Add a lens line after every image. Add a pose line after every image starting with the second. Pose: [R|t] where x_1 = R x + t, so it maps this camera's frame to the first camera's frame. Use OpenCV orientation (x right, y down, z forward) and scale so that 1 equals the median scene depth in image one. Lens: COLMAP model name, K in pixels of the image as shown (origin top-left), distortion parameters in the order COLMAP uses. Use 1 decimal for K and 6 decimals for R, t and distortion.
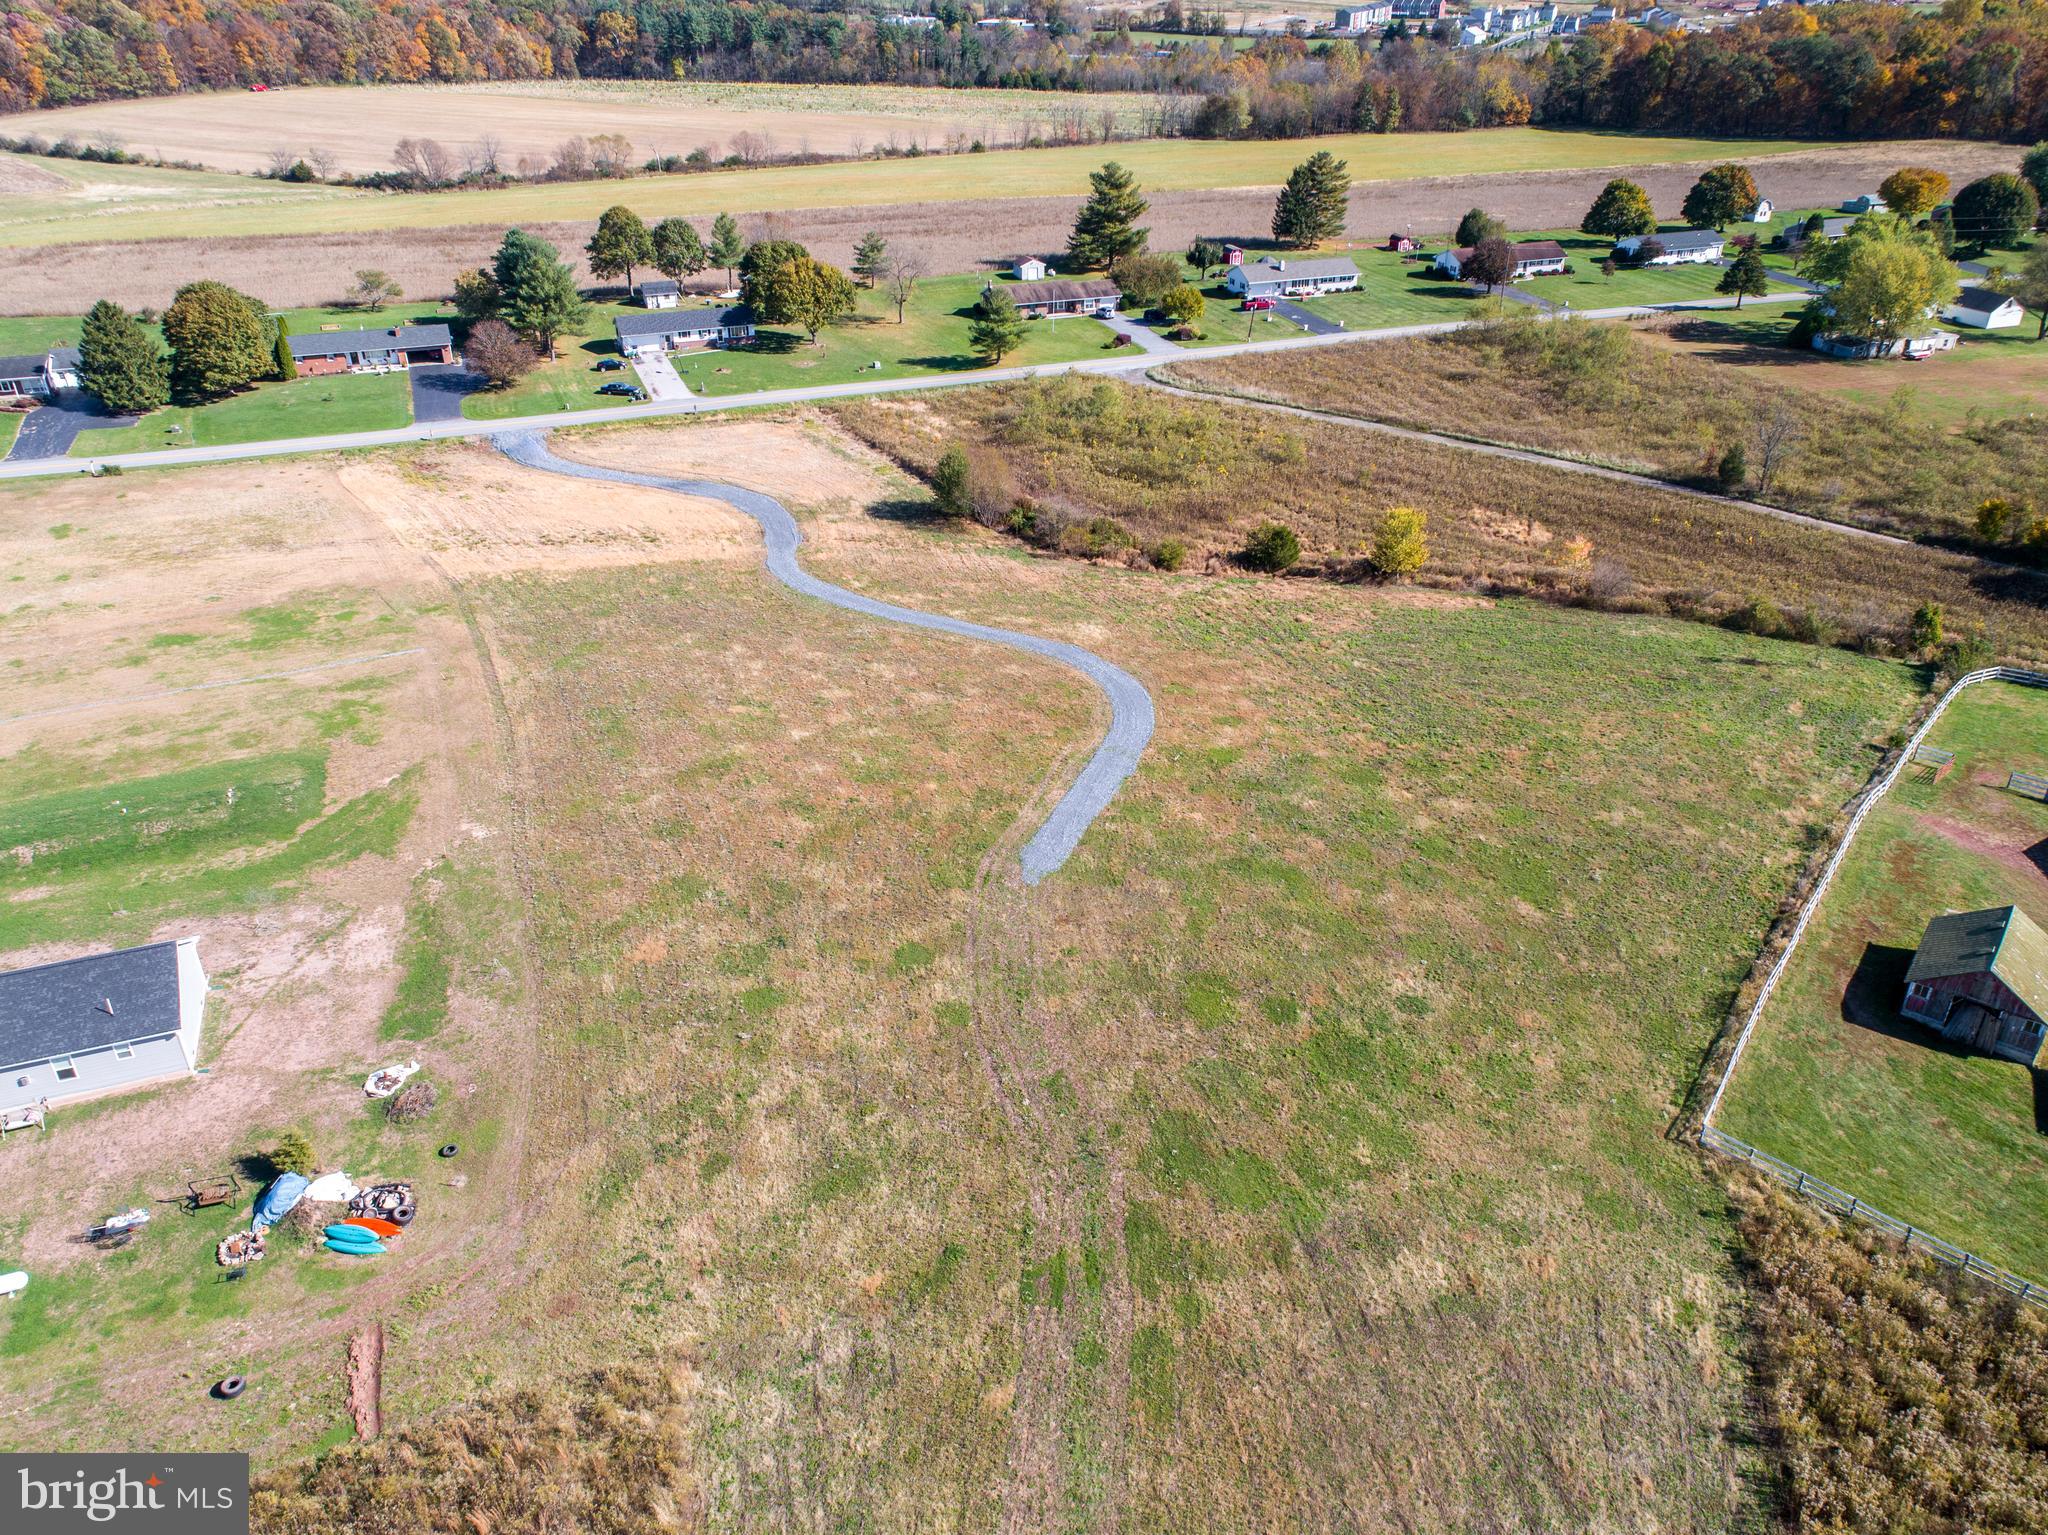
lens RADIAL K [[1523.1, 0, 1024.0], [0, 1523.1, 767.5], [0, 0, 1]] dist [0.024283, 0.019134]
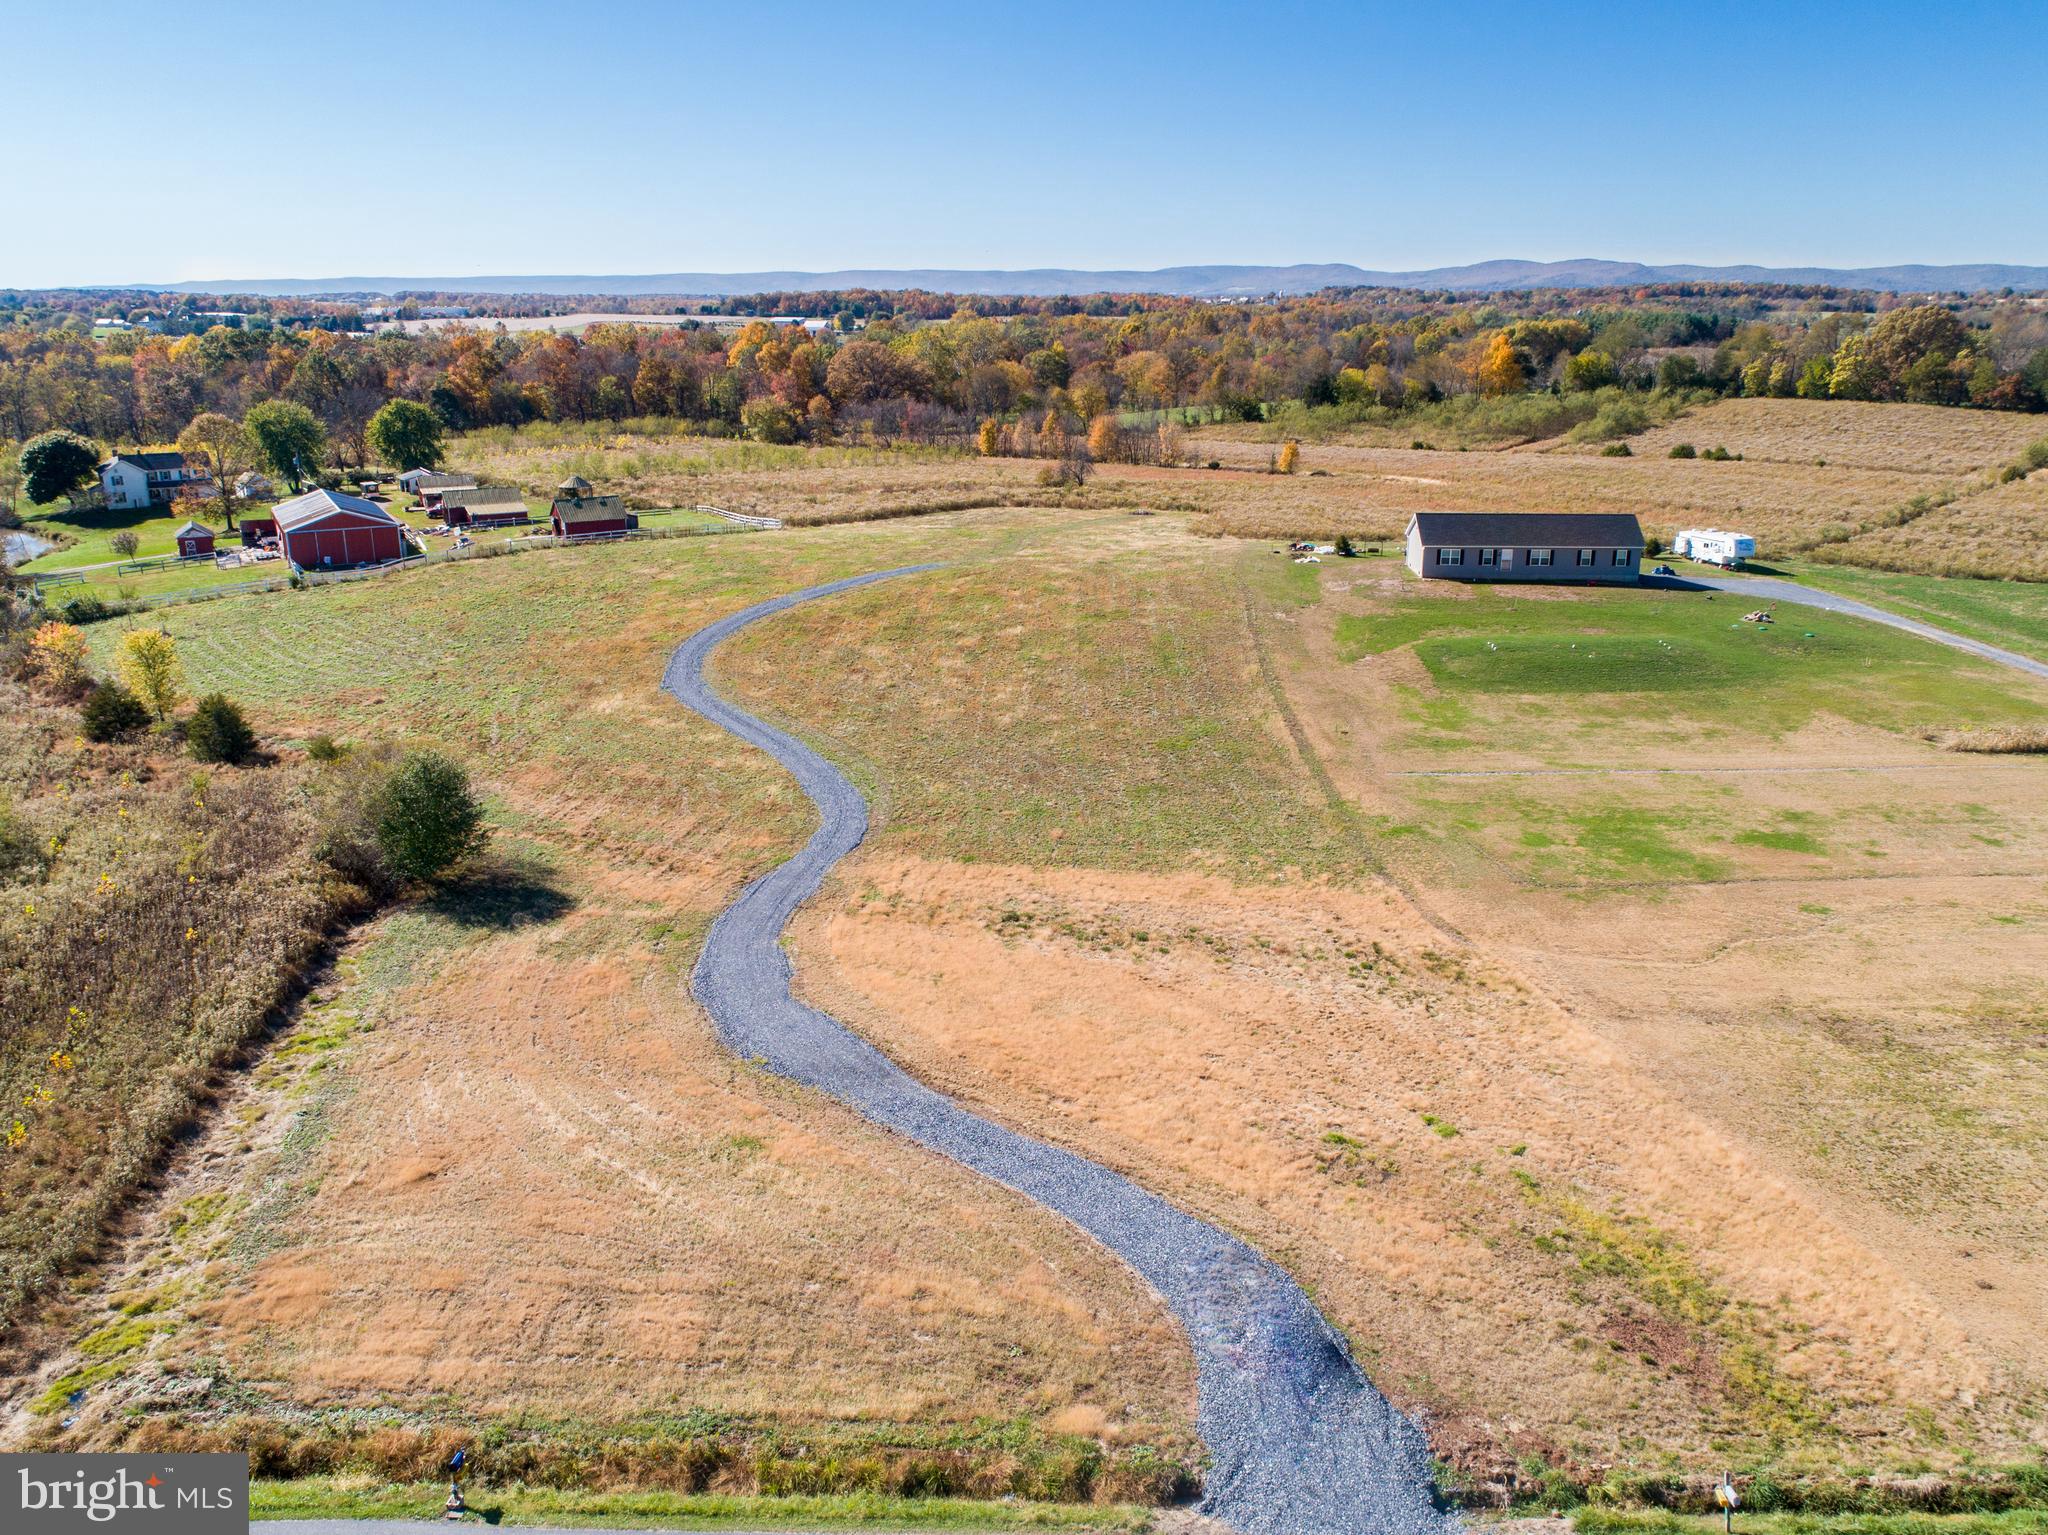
lens RADIAL K [[1577.0, 0, 1024.0], [0, 1577.0, 767.5], [0, 0, 1]] dist [0.001269, 0.010327]
pose [[-0.918469, -0.105615, 0.381131, -0.426487], [0.197870, 0.711689, 0.674052, -0.514886], [-0.342437, 0.694510, -0.632766, 1.261393]]
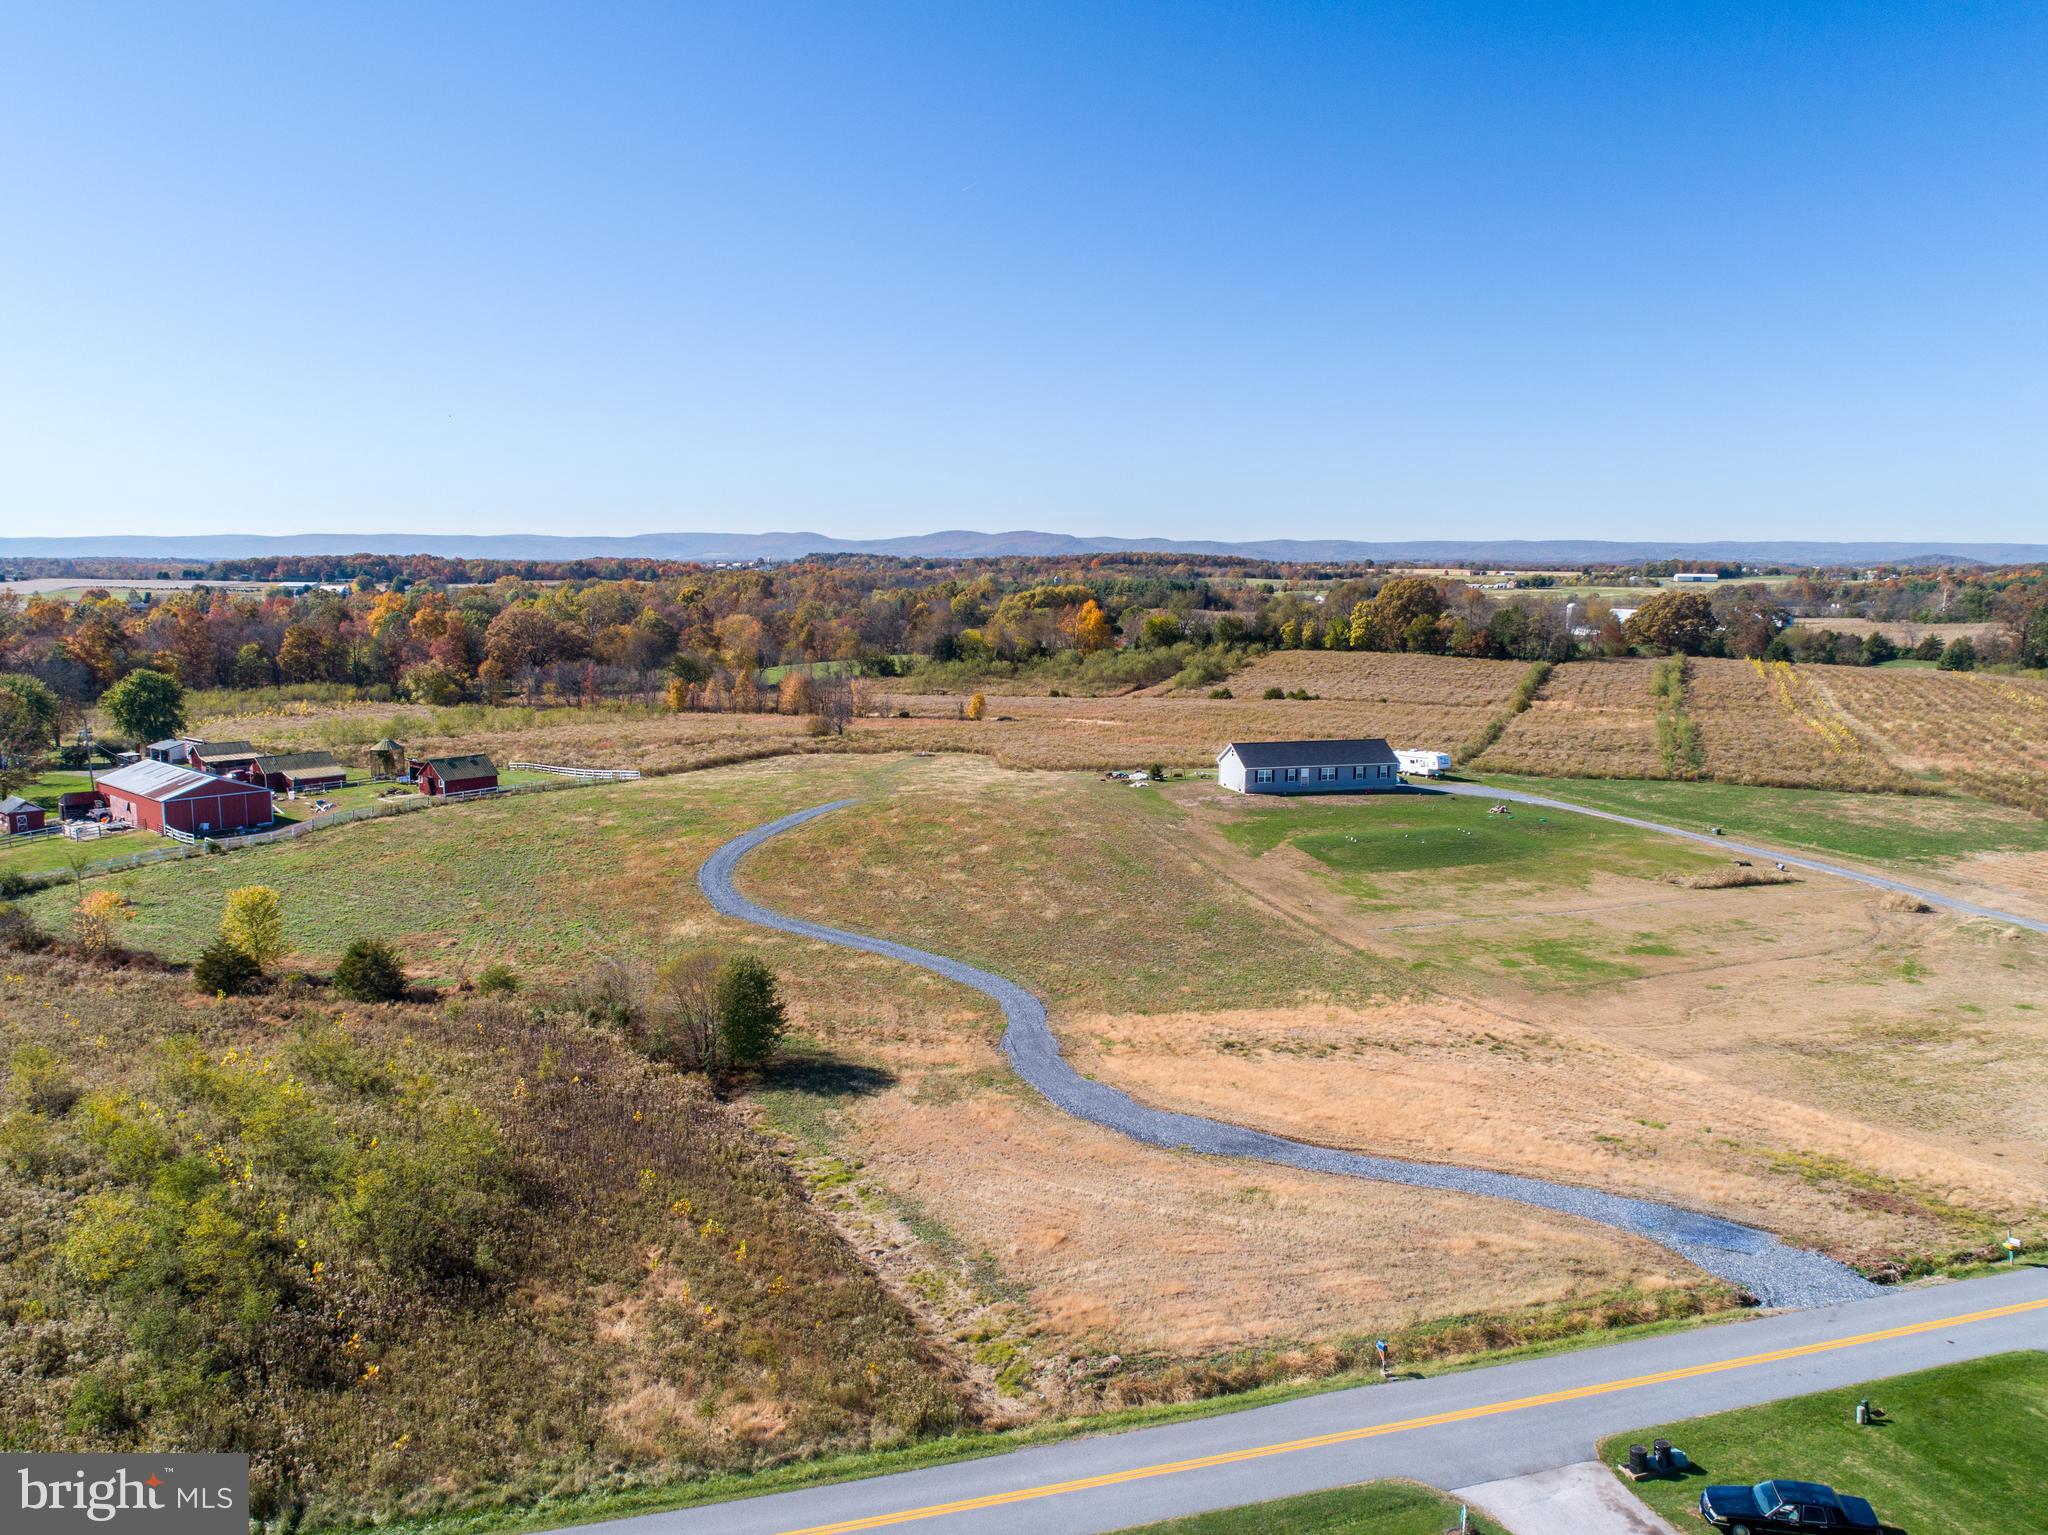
lens RADIAL K [[1541.2, 0, 1024.0], [0, 1541.2, 767.5], [0, 0, 1]] dist [-0.022645, 0.006334]
pose [[-0.996970, -0.008189, 0.077348, -0.202168], [0.039443, 0.803865, 0.593503, -0.621108], [-0.067038, 0.594756, -0.801107, 1.429252]]
